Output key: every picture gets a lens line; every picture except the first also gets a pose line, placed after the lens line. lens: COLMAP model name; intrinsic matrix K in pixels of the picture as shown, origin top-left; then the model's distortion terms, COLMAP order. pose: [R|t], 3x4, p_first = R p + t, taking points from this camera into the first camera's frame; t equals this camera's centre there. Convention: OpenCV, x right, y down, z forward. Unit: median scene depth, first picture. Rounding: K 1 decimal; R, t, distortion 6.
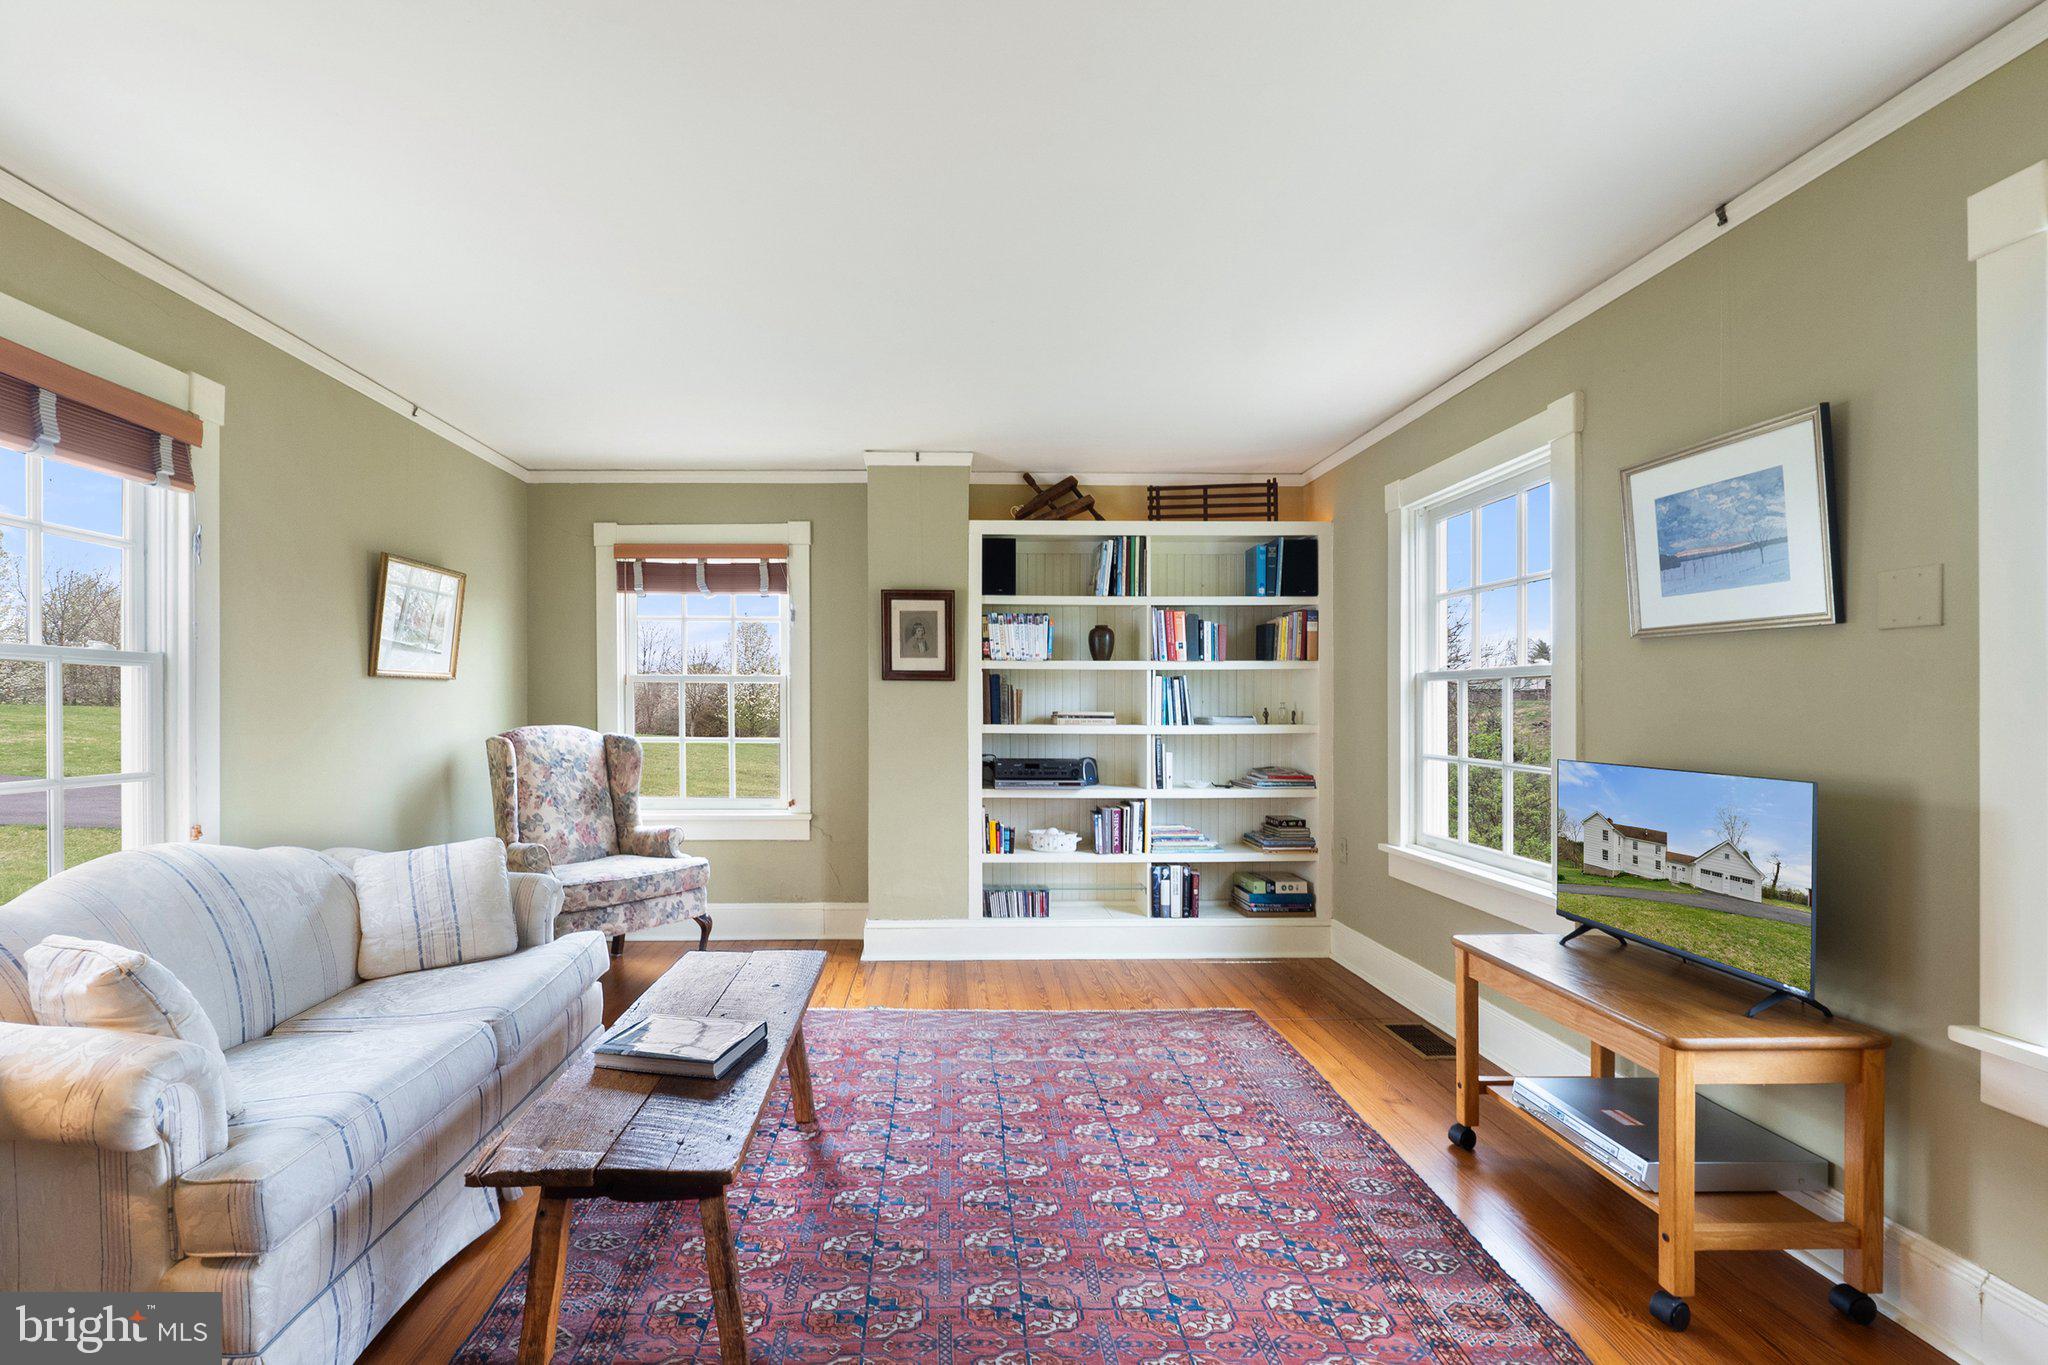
lens RADIAL K [[929.9, 0, 1022.1], [0, 929.9, 696.7], [0, 0, 1]] dist [-0.010417, -0.000429]
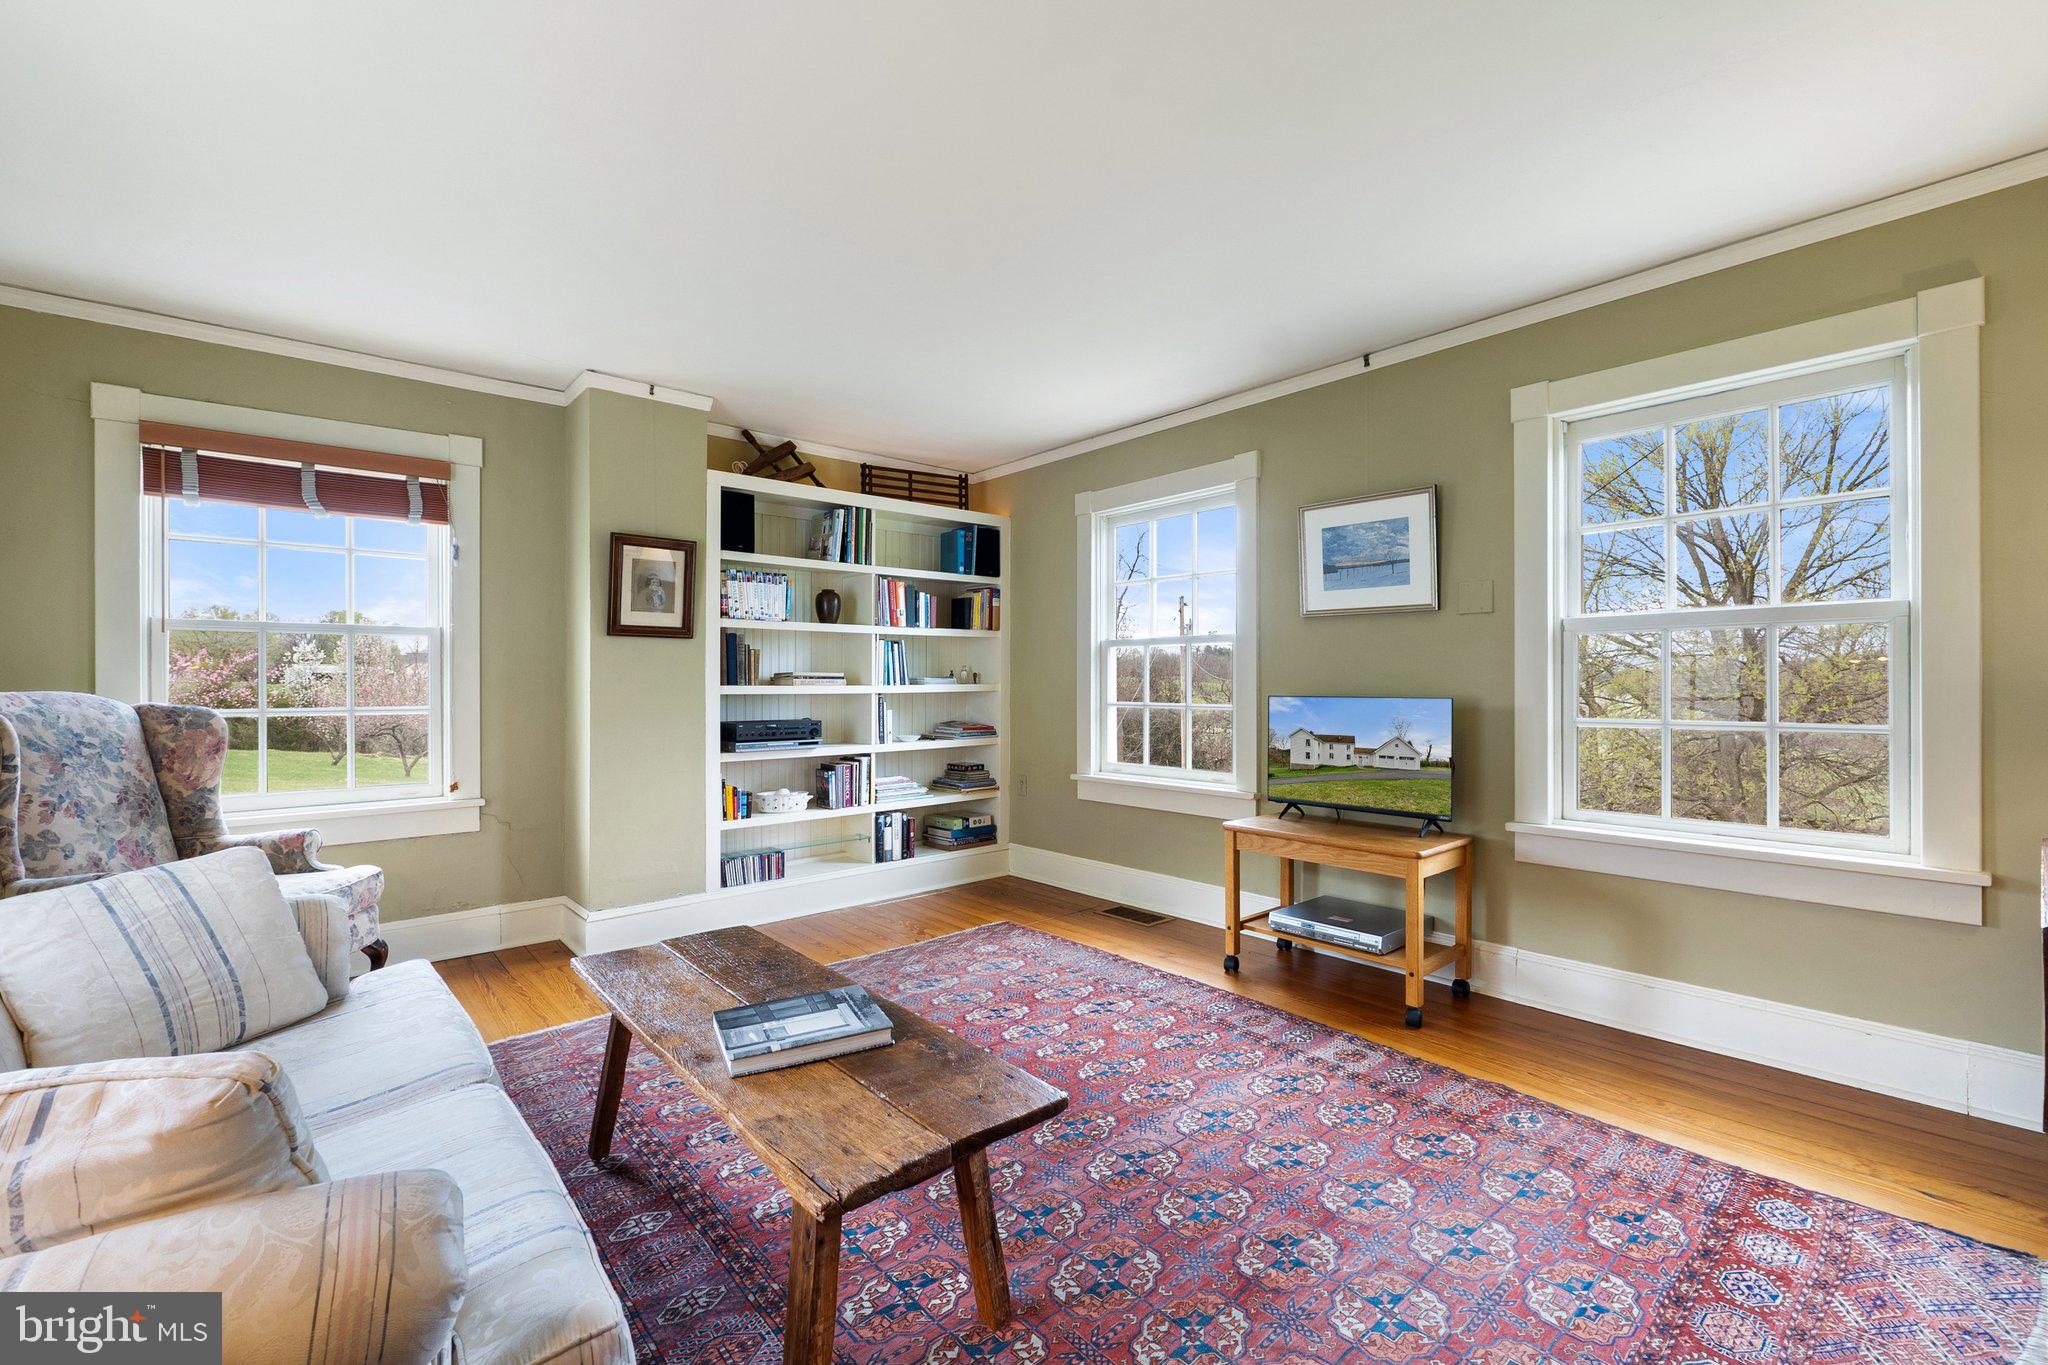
lens RADIAL K [[867.4, 0, 1007.1], [0, 867.4, 678.9], [0, 0, 1]] dist [-0.004440, -0.001314]
pose [[0.756819, -0.000084, 0.653625, -0.407363], [0.003025, 0.999990, -0.003374, 0.027566], [-0.653618, 0.004531, 0.756811, 0.138414]]
